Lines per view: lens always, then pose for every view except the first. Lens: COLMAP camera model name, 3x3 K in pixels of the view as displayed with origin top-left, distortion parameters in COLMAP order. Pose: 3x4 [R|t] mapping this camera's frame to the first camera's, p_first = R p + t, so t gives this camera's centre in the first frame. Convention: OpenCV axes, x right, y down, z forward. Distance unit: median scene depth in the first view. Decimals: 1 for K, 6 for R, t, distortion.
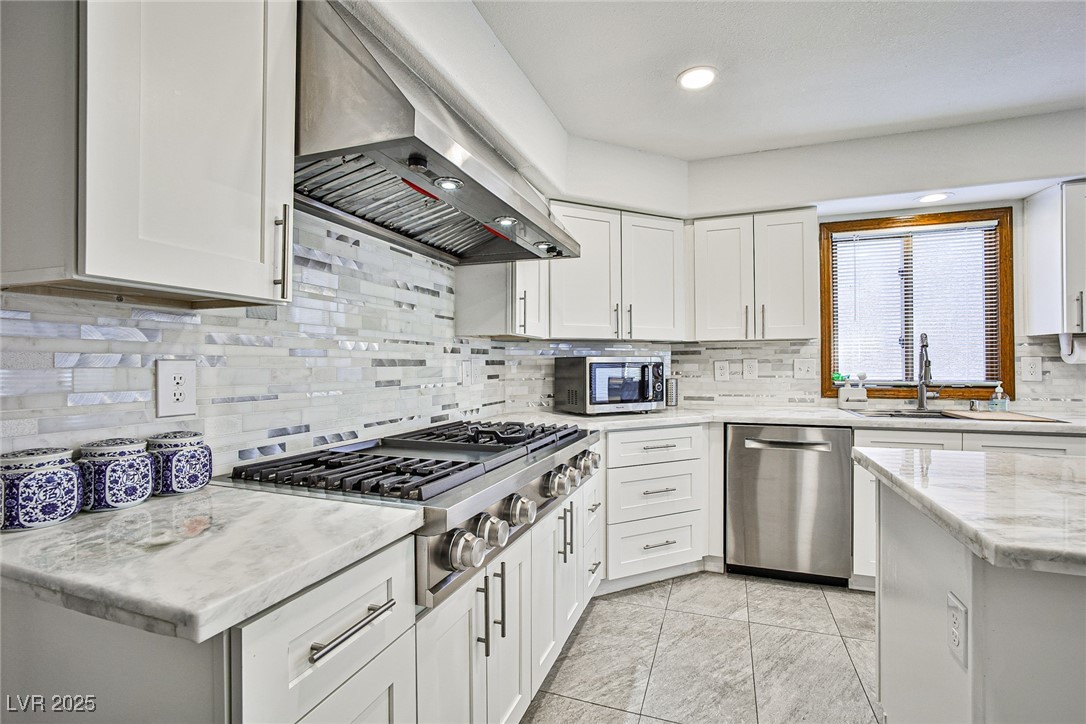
lens RADIAL K [[486.6, 0, 548.0], [0, 486.6, 362.5], [0, 0, 1]] dist [-0.037151, 0.014519]
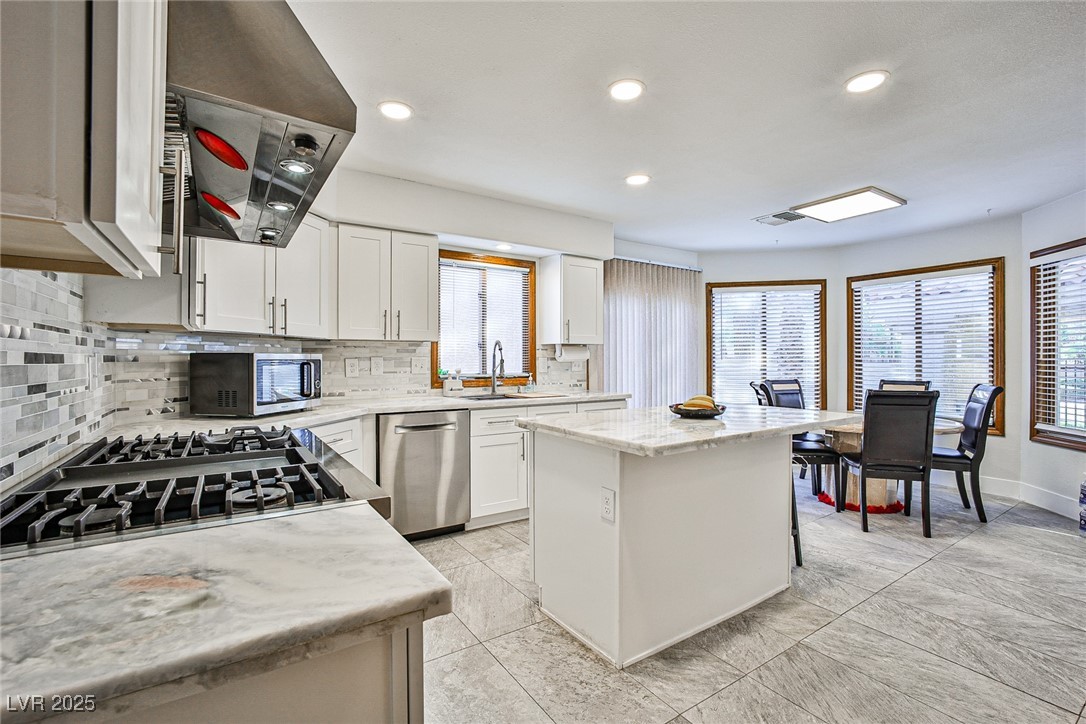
lens RADIAL K [[486.6, 0, 537.5], [0, 486.6, 358.5], [0, 0, 1]] dist [-0.037151, 0.014519]
pose [[0.597675, 0.007115, 0.801707, -0.308781], [-0.004402, 0.999975, -0.005593, 0.000977], [-0.801726, -0.000187, 0.597691, 0.035425]]
